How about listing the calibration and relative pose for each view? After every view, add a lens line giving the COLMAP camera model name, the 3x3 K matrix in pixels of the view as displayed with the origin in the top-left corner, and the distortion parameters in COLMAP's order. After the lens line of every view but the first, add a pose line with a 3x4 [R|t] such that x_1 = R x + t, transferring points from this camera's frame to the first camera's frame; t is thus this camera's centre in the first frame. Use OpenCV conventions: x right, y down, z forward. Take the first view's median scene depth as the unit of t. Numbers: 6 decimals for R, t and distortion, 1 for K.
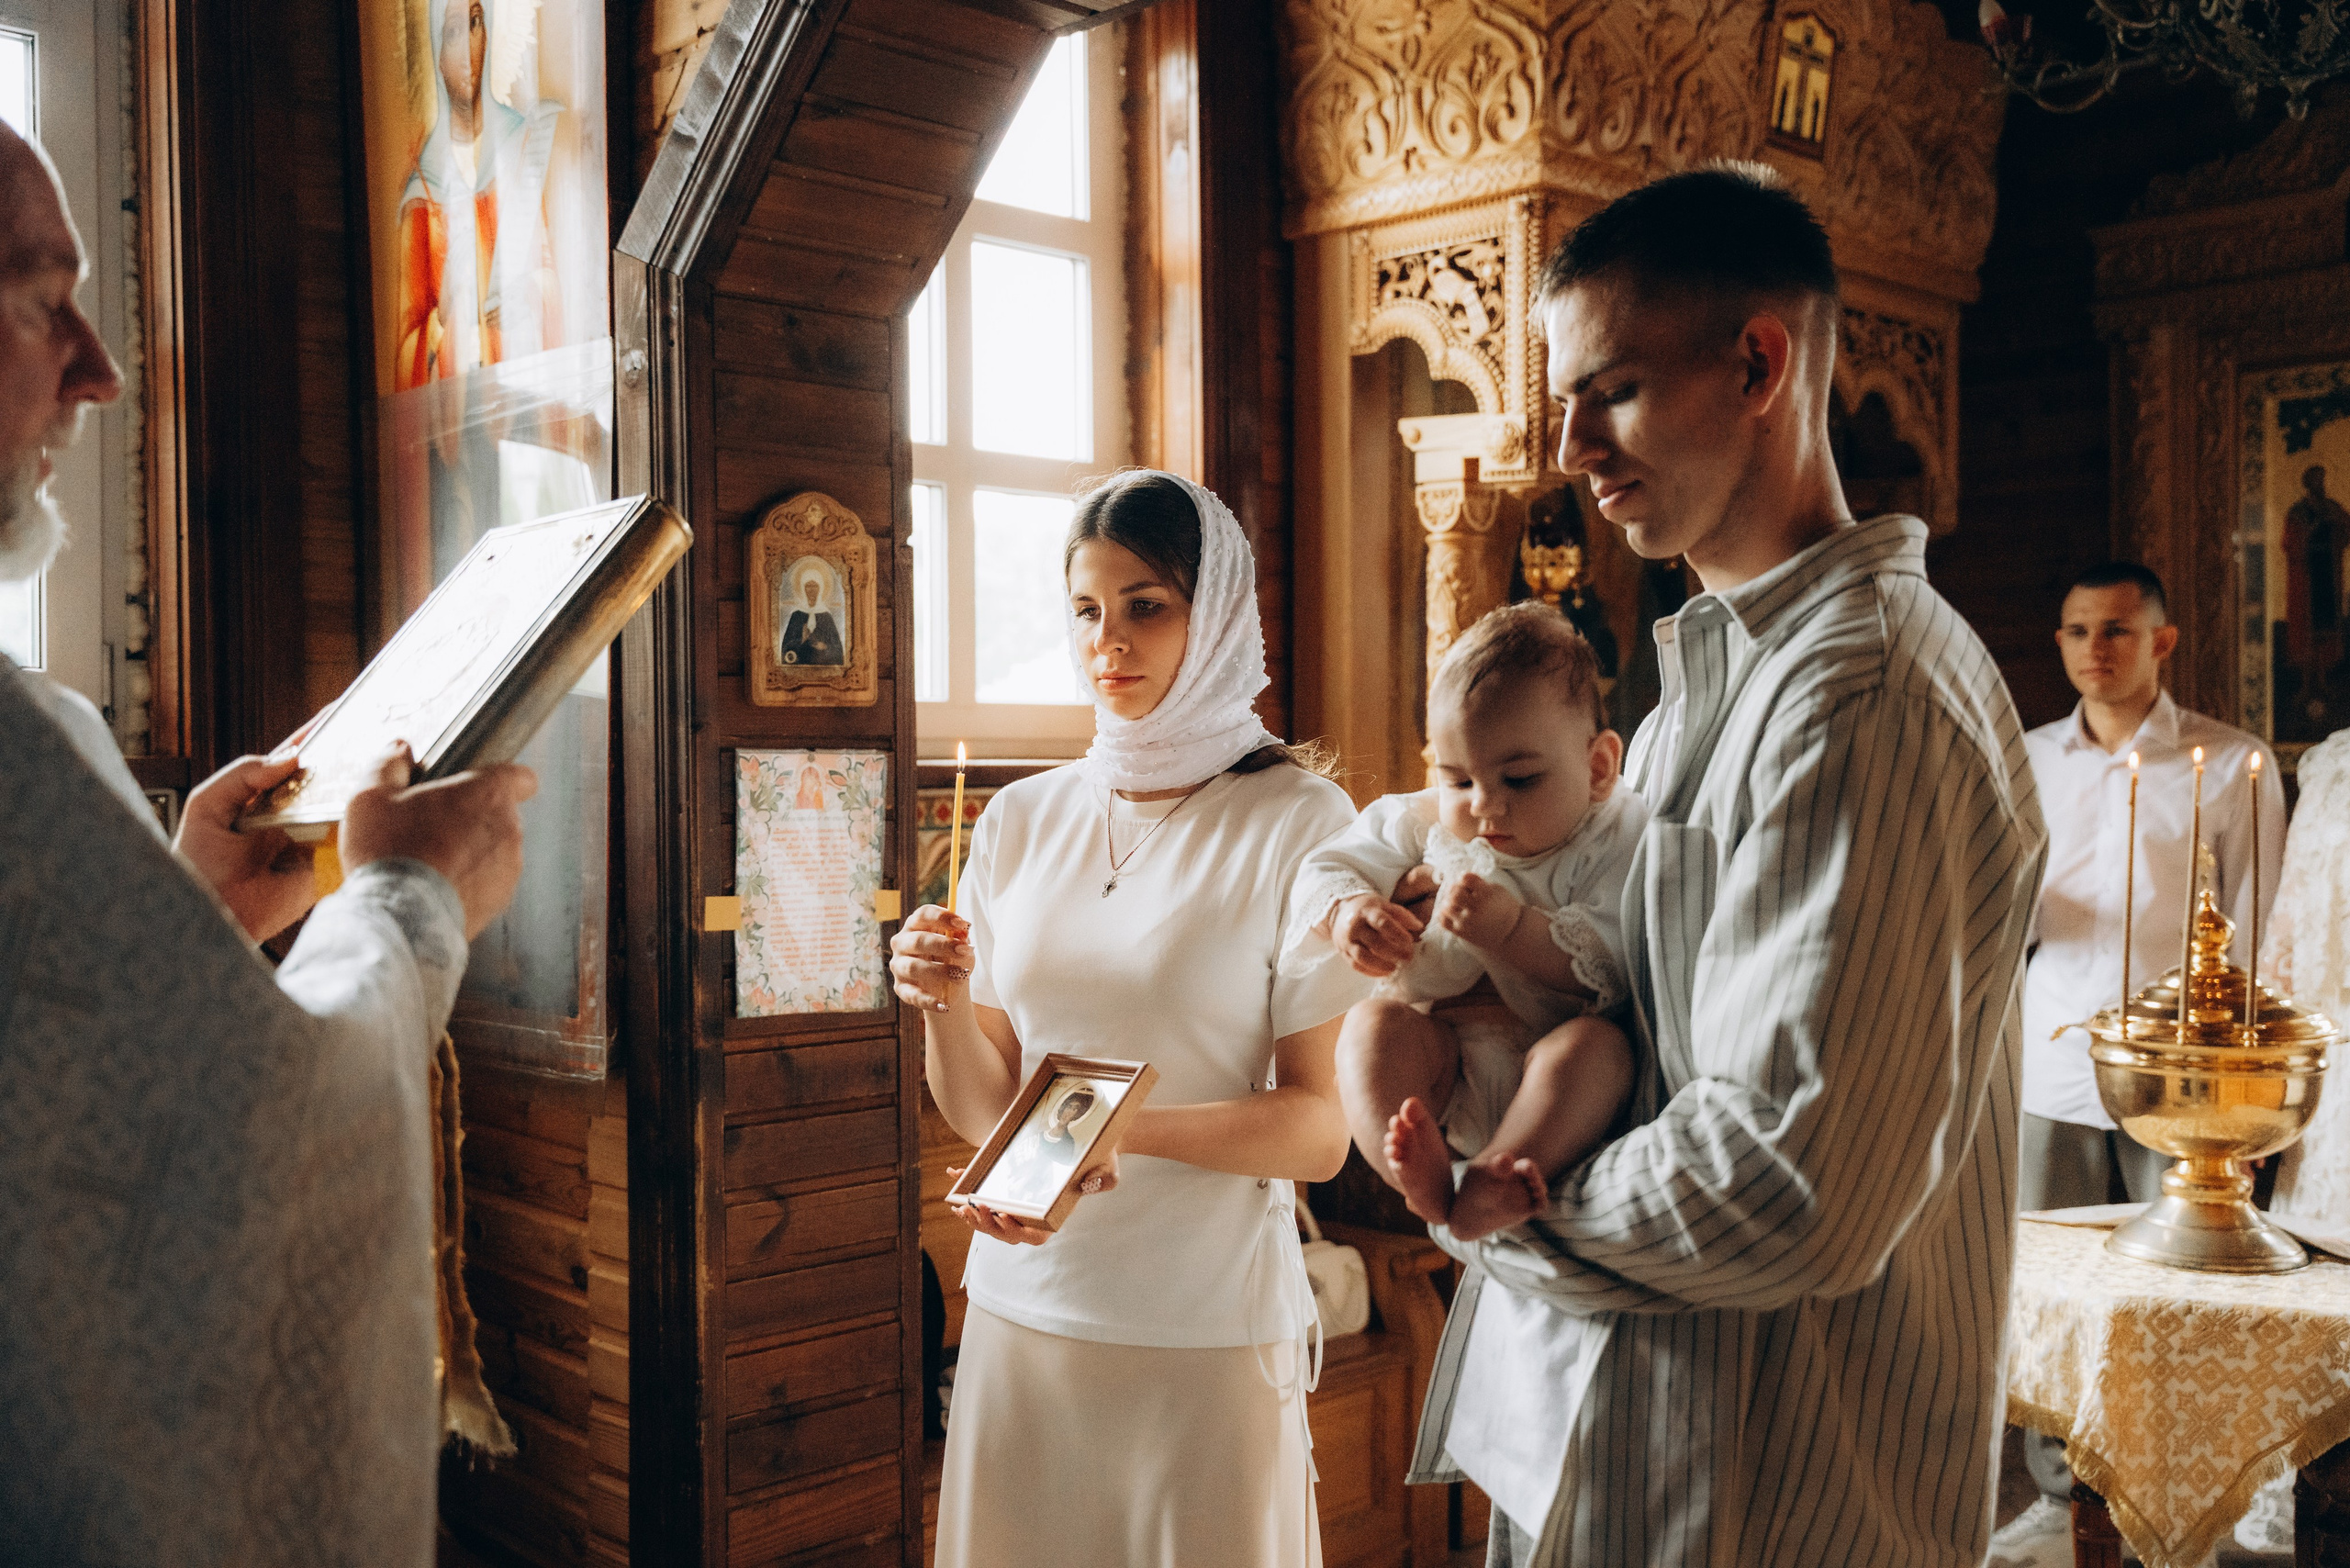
lens RADIAL K [[2215.7, 0, 1118.0], [0, 2215.7, 781.9], [0, 0, 1]] dist [-0.015927, 0.000000]
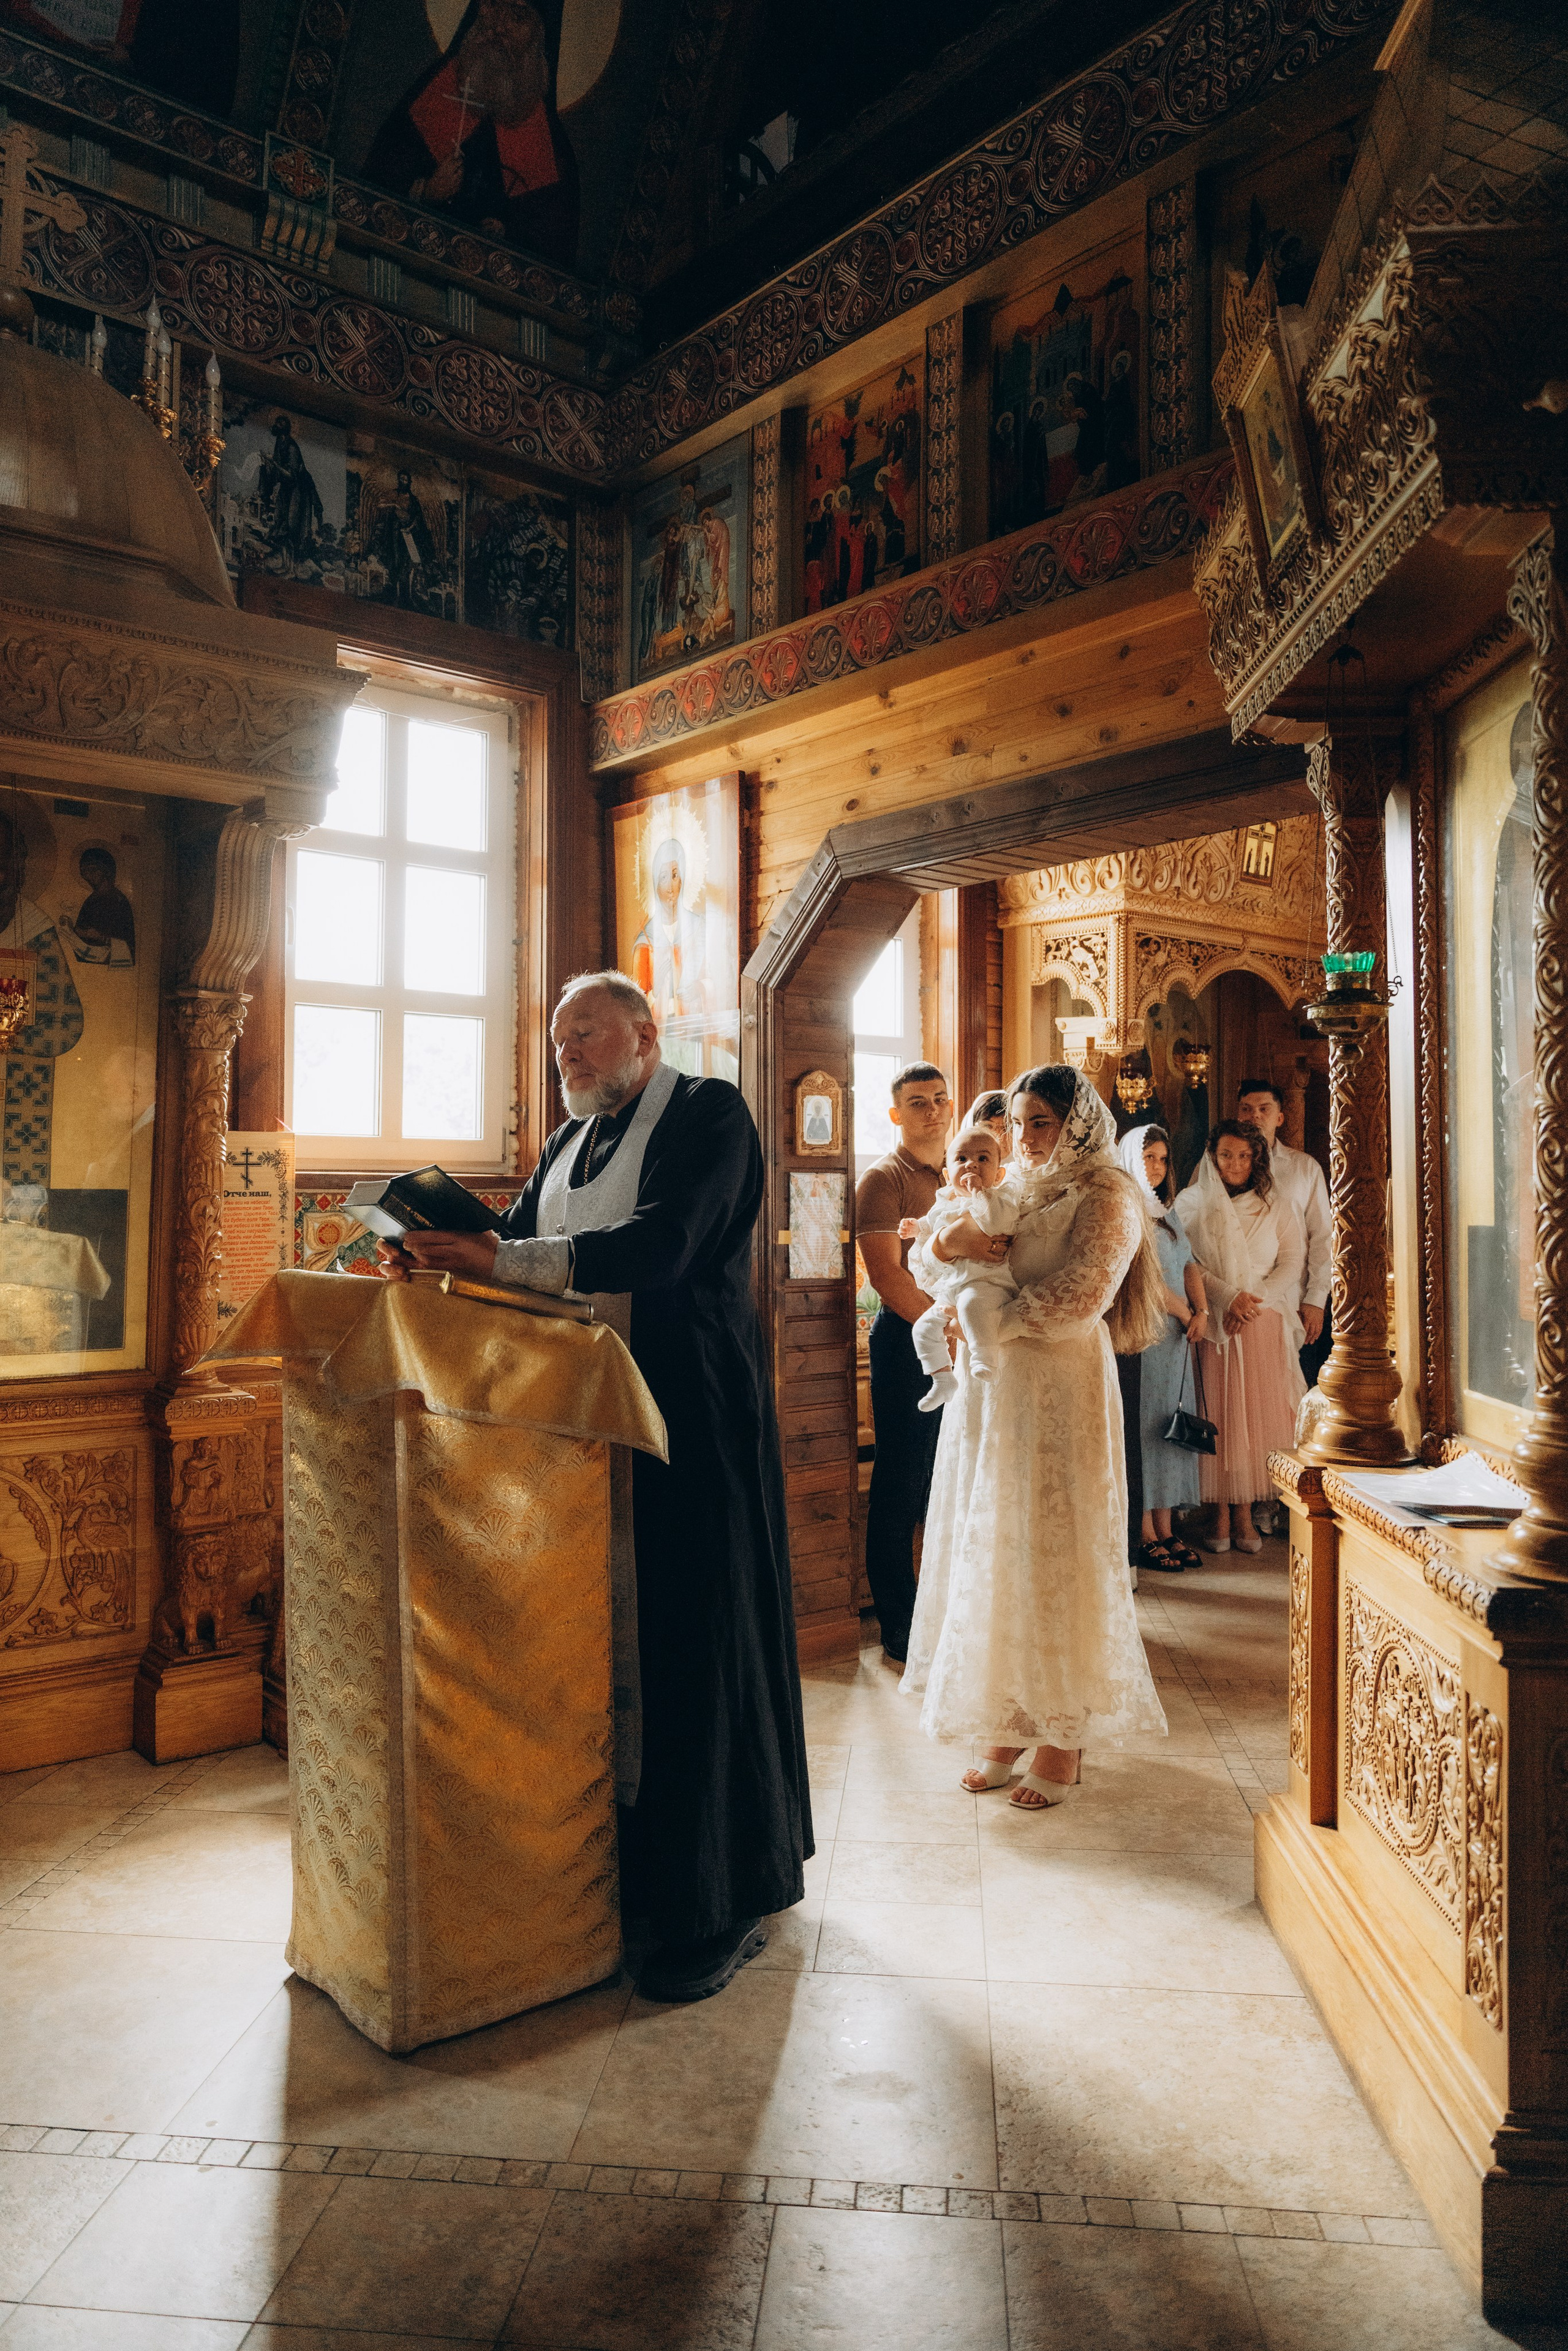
lens RADIAL K [[1621.2, 0, 682.1], [0, 1621.2, 1138.6], [0, 0, 1]] dist [-0.009698, 0.004593]
pose [[0.995495, 0.007036, -0.094549, -0.076645], [-0.011257, 0.998960, -0.044178, 0.018703], [0.094140, 0.045043, 0.994539, -0.535701]]
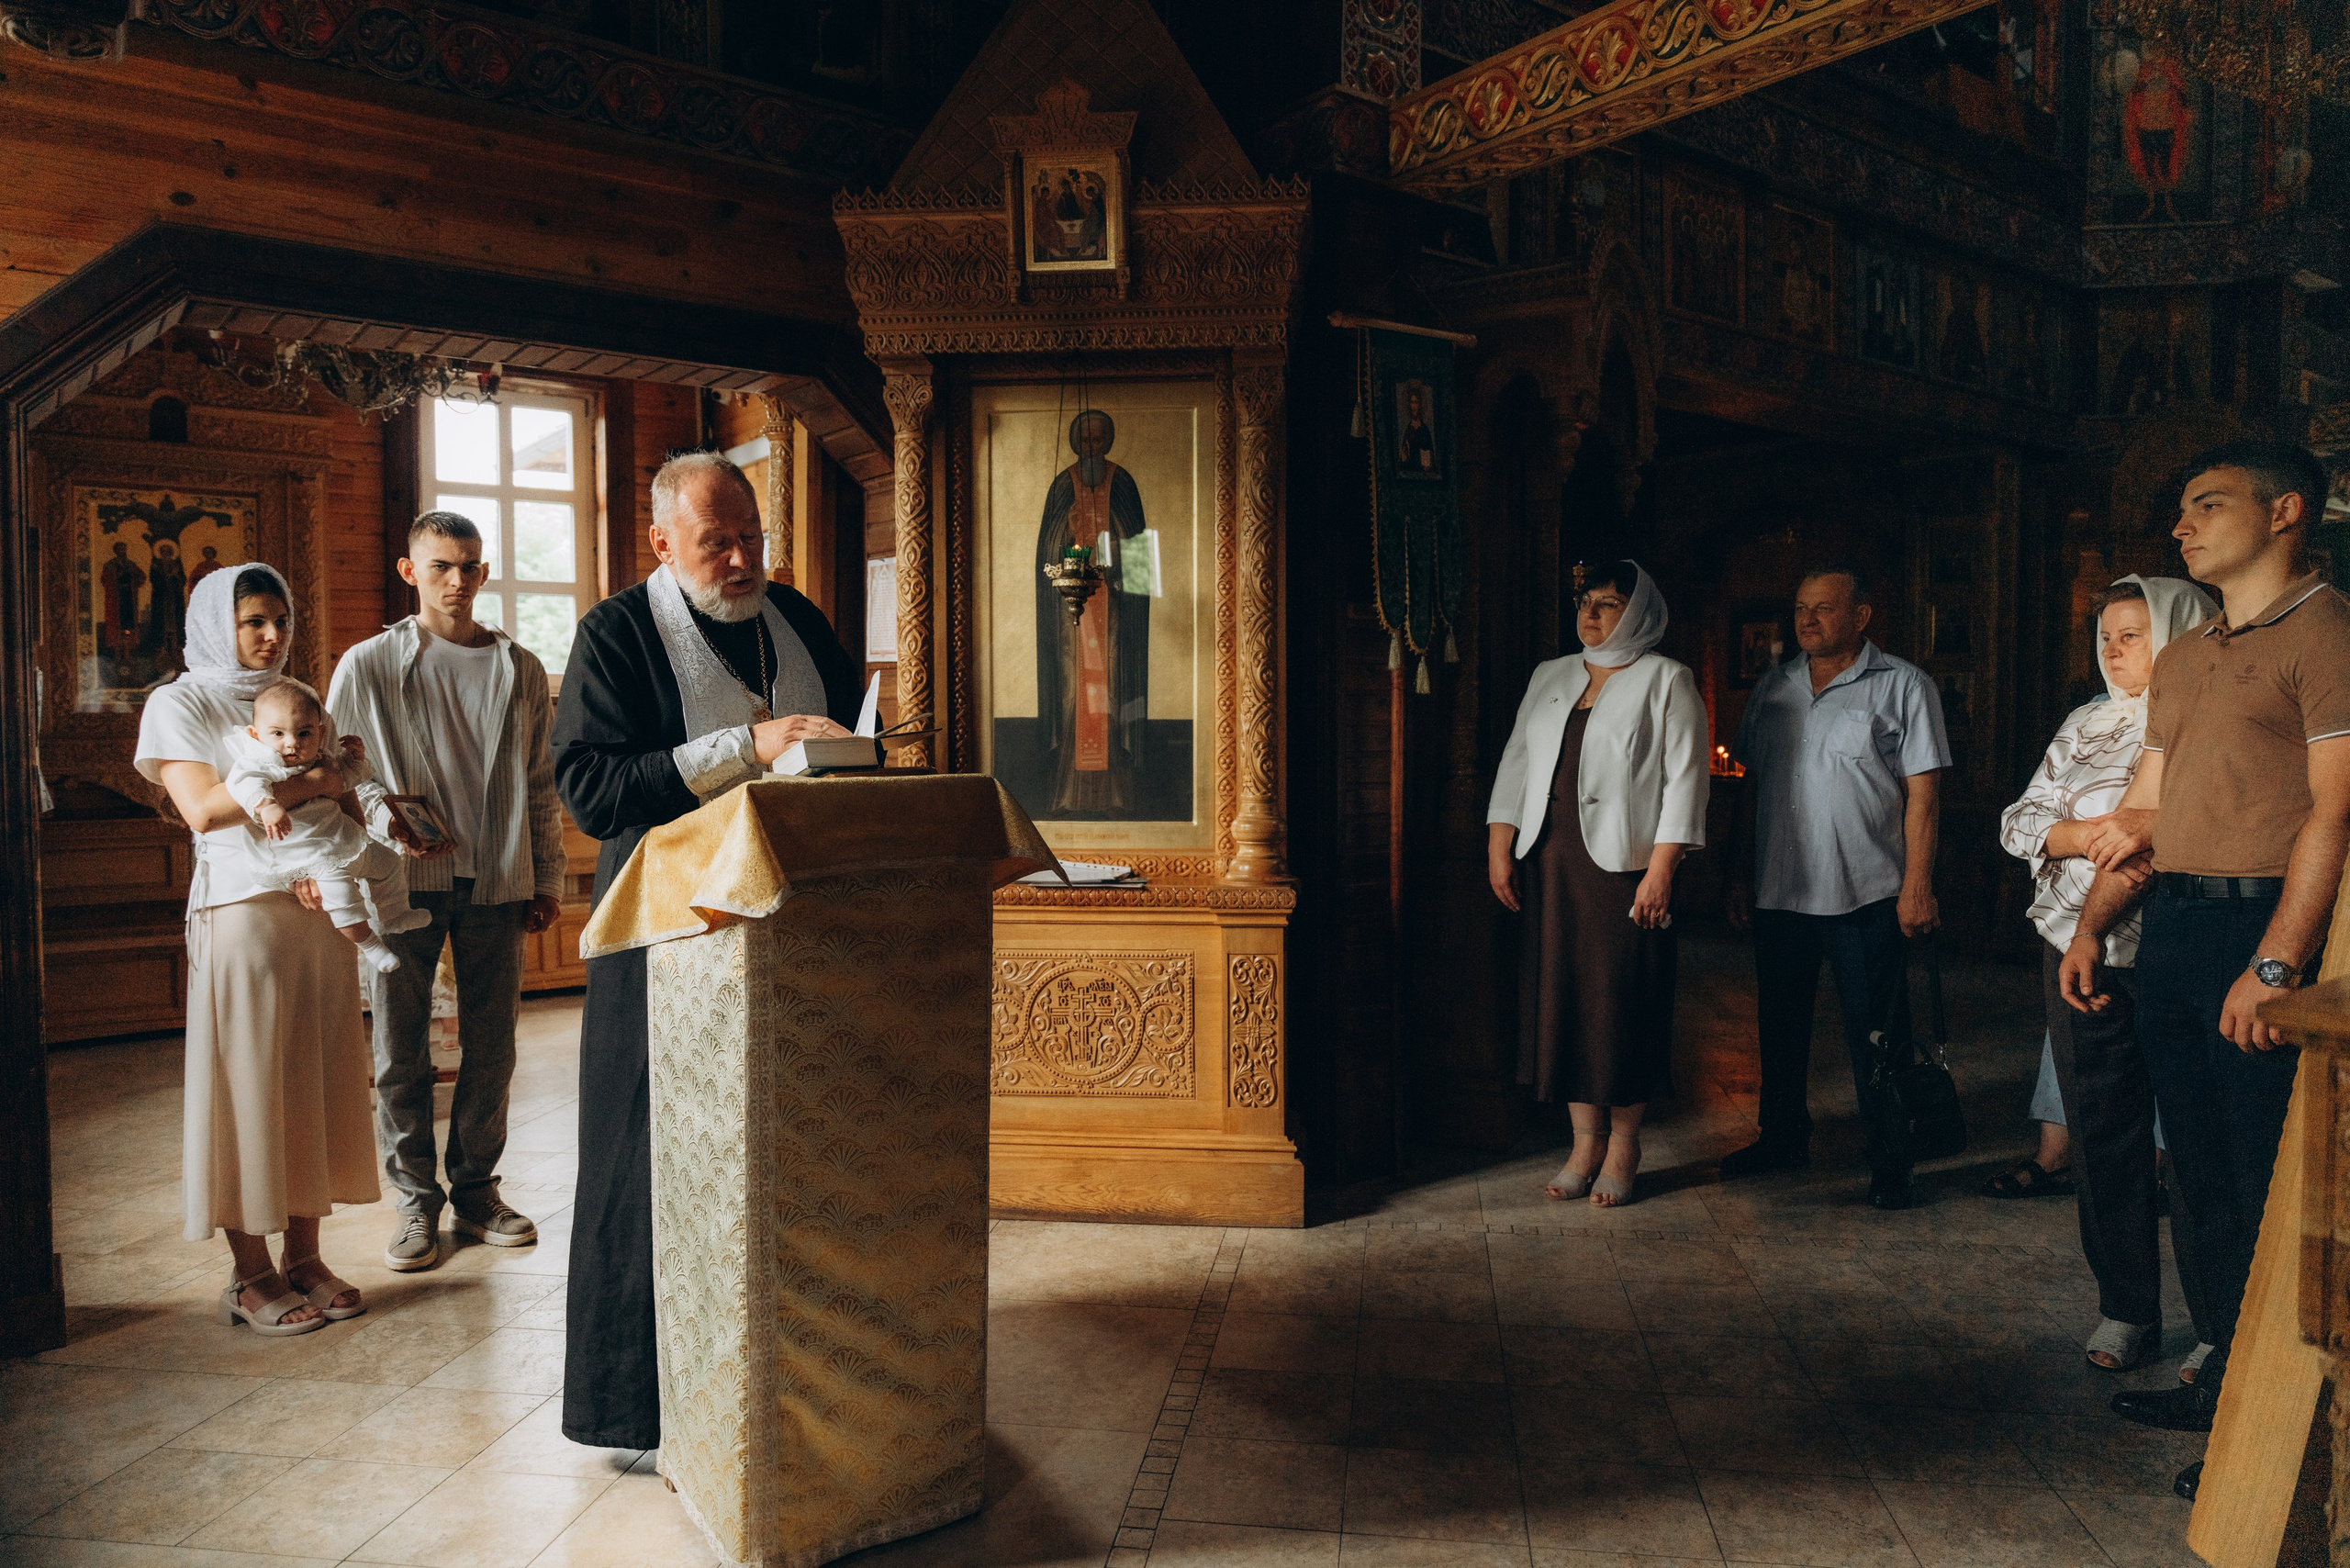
lens RADIAL K [[1620.6, 0, 1212.9], [0, 1620.6, 775.6], [0, 0, 1]] dist [-0.009698, 0.004593]
pose [[0.091599, -0.028843, 0.995378, -0.888288], [0.009905, 0.999557, 0.028052, 0.030197], [-0.995747, 0.007290, 0.091844, -0.056941]]
